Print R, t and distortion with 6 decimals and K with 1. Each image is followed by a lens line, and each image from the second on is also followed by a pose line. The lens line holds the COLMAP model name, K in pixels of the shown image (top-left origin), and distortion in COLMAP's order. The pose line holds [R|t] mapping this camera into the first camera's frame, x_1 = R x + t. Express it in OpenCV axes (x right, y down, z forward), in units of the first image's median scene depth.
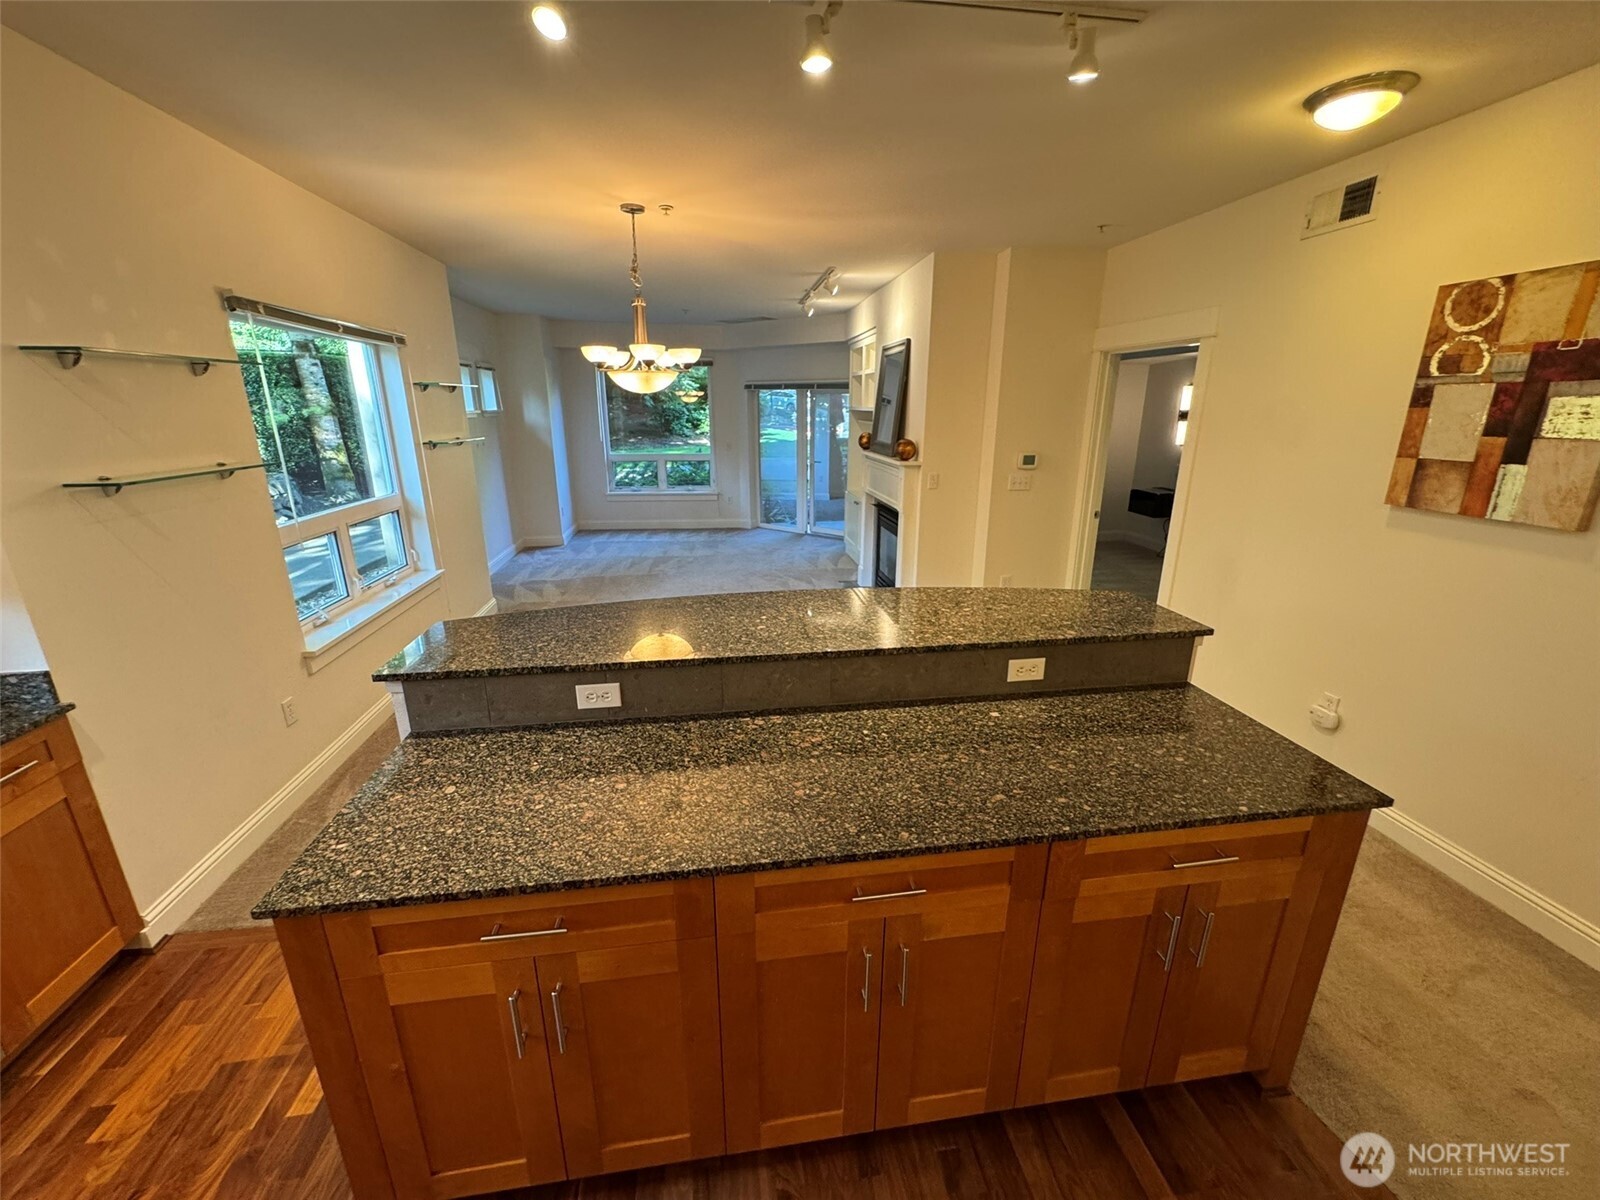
lens RADIAL K [[639.0, 0, 800.0], [0, 639.0, 600.0], [0, 0, 1]] dist [-0.003475, 0.000247]
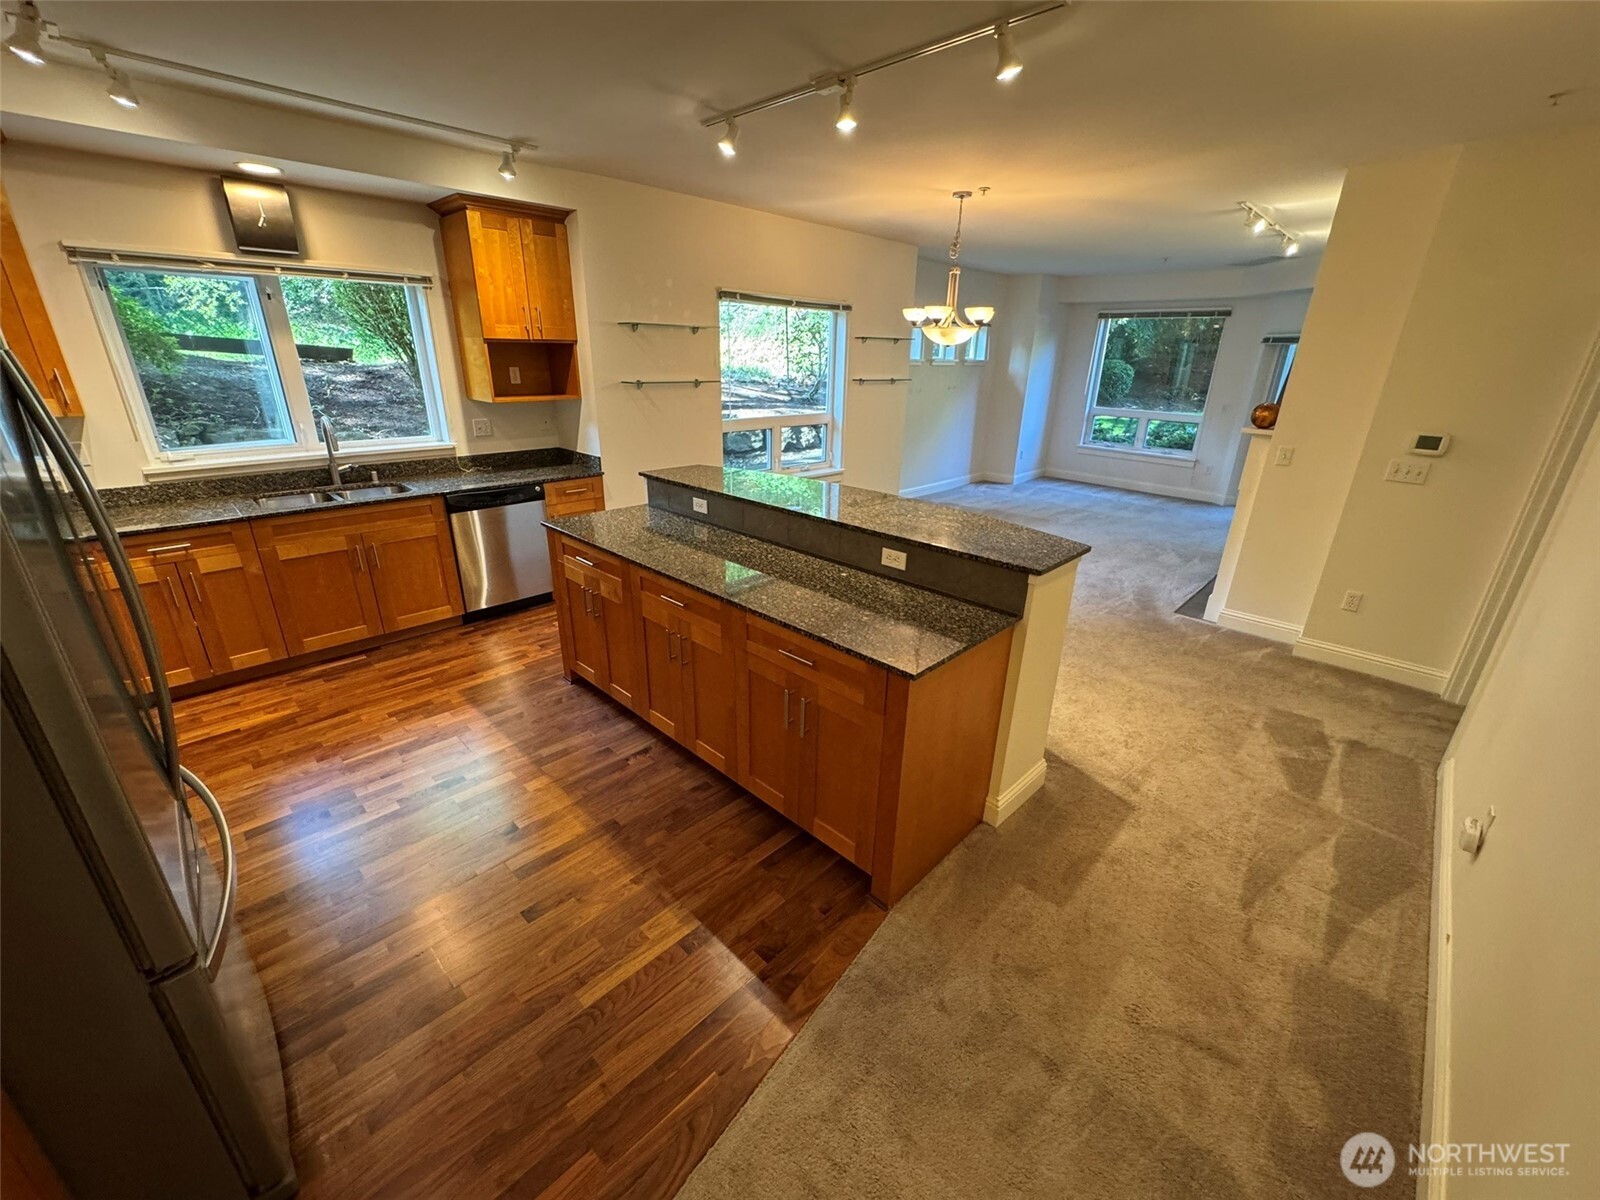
lens RADIAL K [[639.0, 0, 800.0], [0, 639.0, 600.0], [0, 0, 1]] dist [-0.003475, 0.000247]
pose [[0.609640, 0.298198, -0.734450, 0.502363], [-0.250339, 0.951552, 0.178547, 0.001121], [0.752110, 0.075012, 0.654755, -0.001532]]
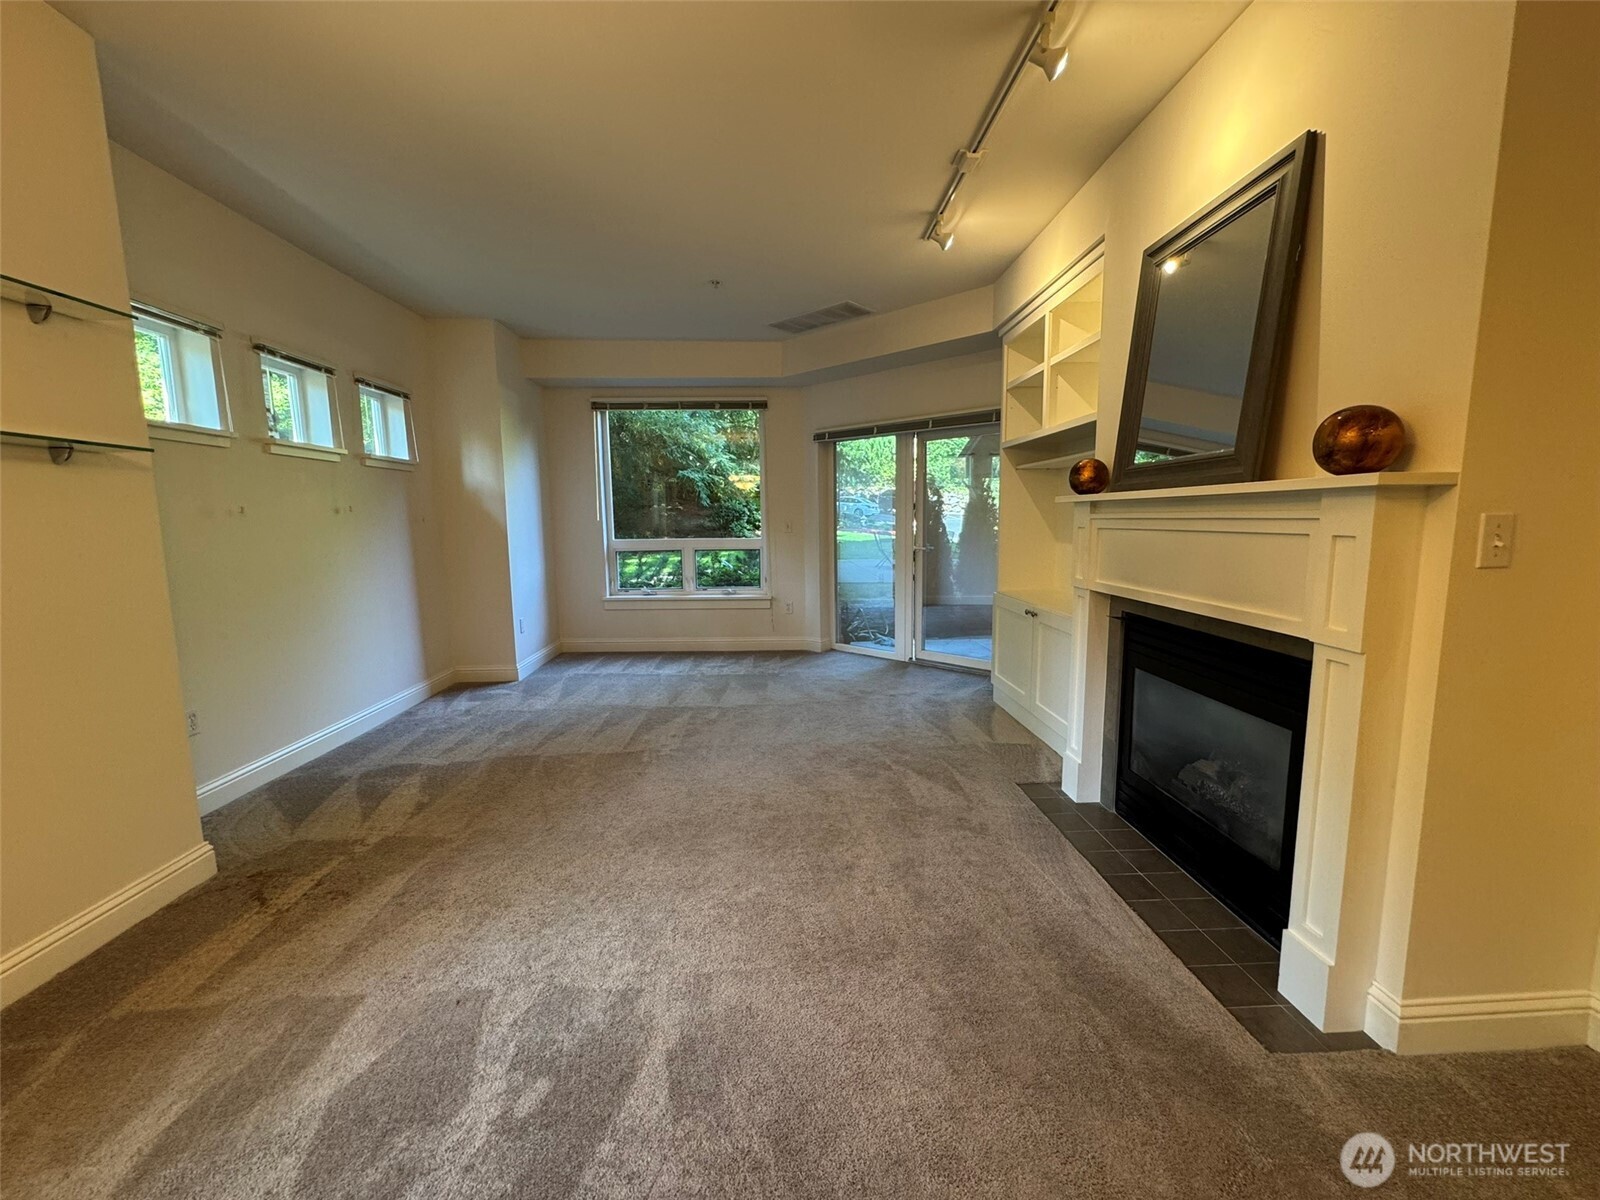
lens RADIAL K [[639.0, 0, 800.0], [0, 639.0, 600.0], [0, 0, 1]] dist [-0.003475, 0.000247]
pose [[0.995020, -0.001192, -0.099663, -0.068174], [-0.015482, 0.985943, -0.166362, -0.112884], [0.098461, 0.167076, 0.981015, 0.722120]]
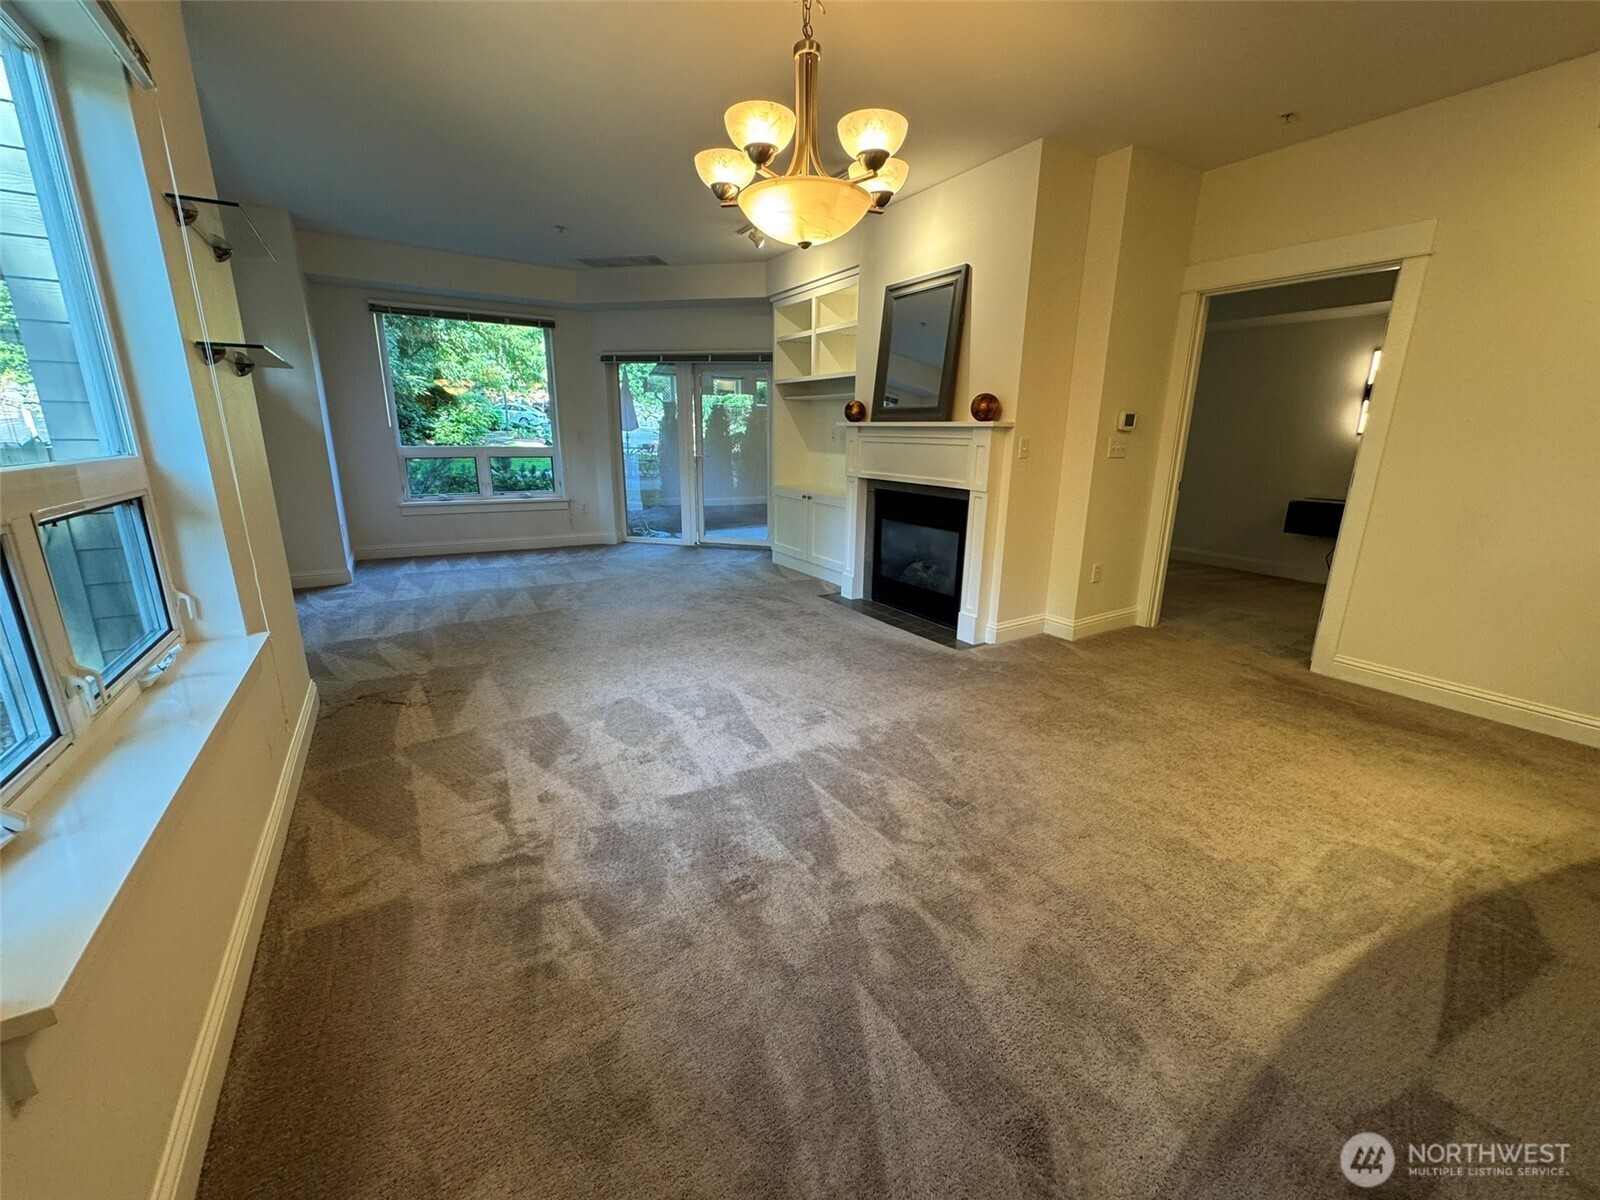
lens RADIAL K [[639.0, 0, 800.0], [0, 639.0, 600.0], [0, 0, 1]] dist [-0.003475, 0.000247]
pose [[0.914971, -0.091960, 0.392902, -0.368493], [0.105245, 0.994370, -0.012354, -0.023882], [-0.389554, 0.052655, 0.919497, 0.418878]]
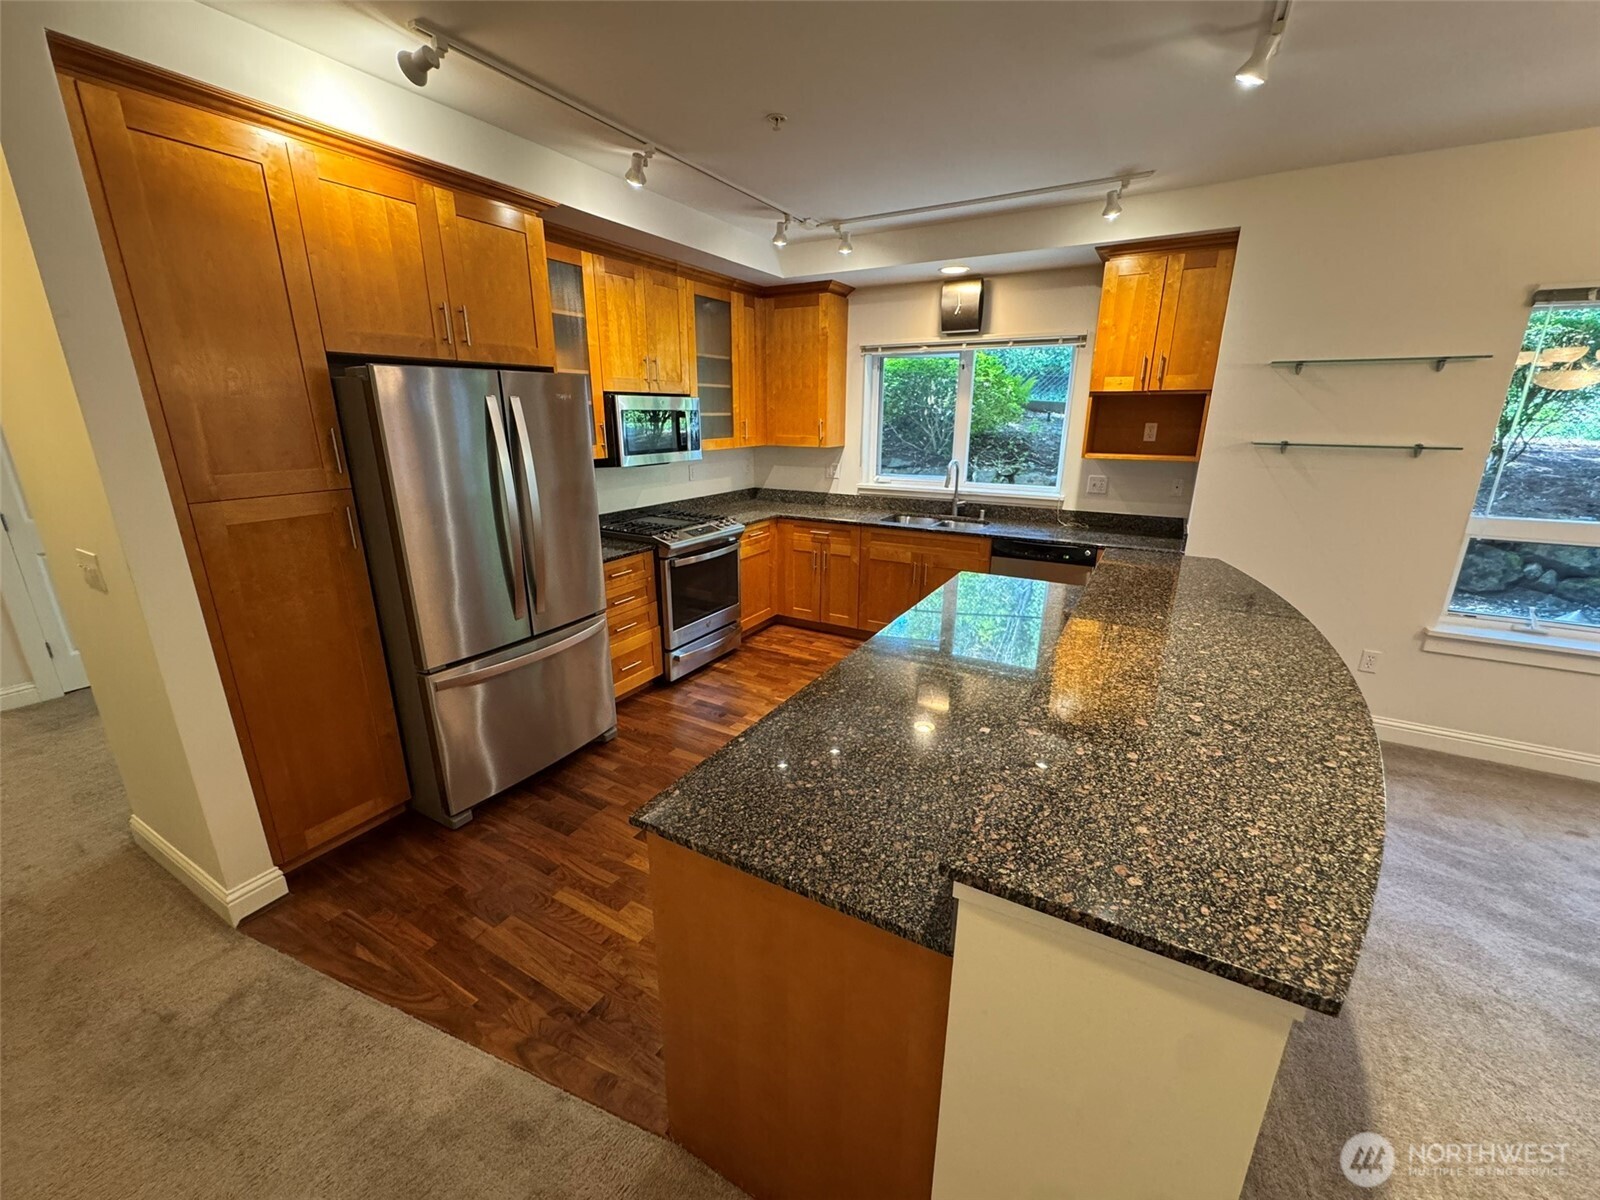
lens RADIAL K [[639.0, 0, 800.0], [0, 639.0, 600.0], [0, 0, 1]] dist [-0.003475, 0.000247]
pose [[-0.614129, 0.222466, -0.757202, 0.416562], [-0.233097, 0.865514, 0.443341, -0.117279], [0.753997, 0.448770, -0.479681, 0.440281]]
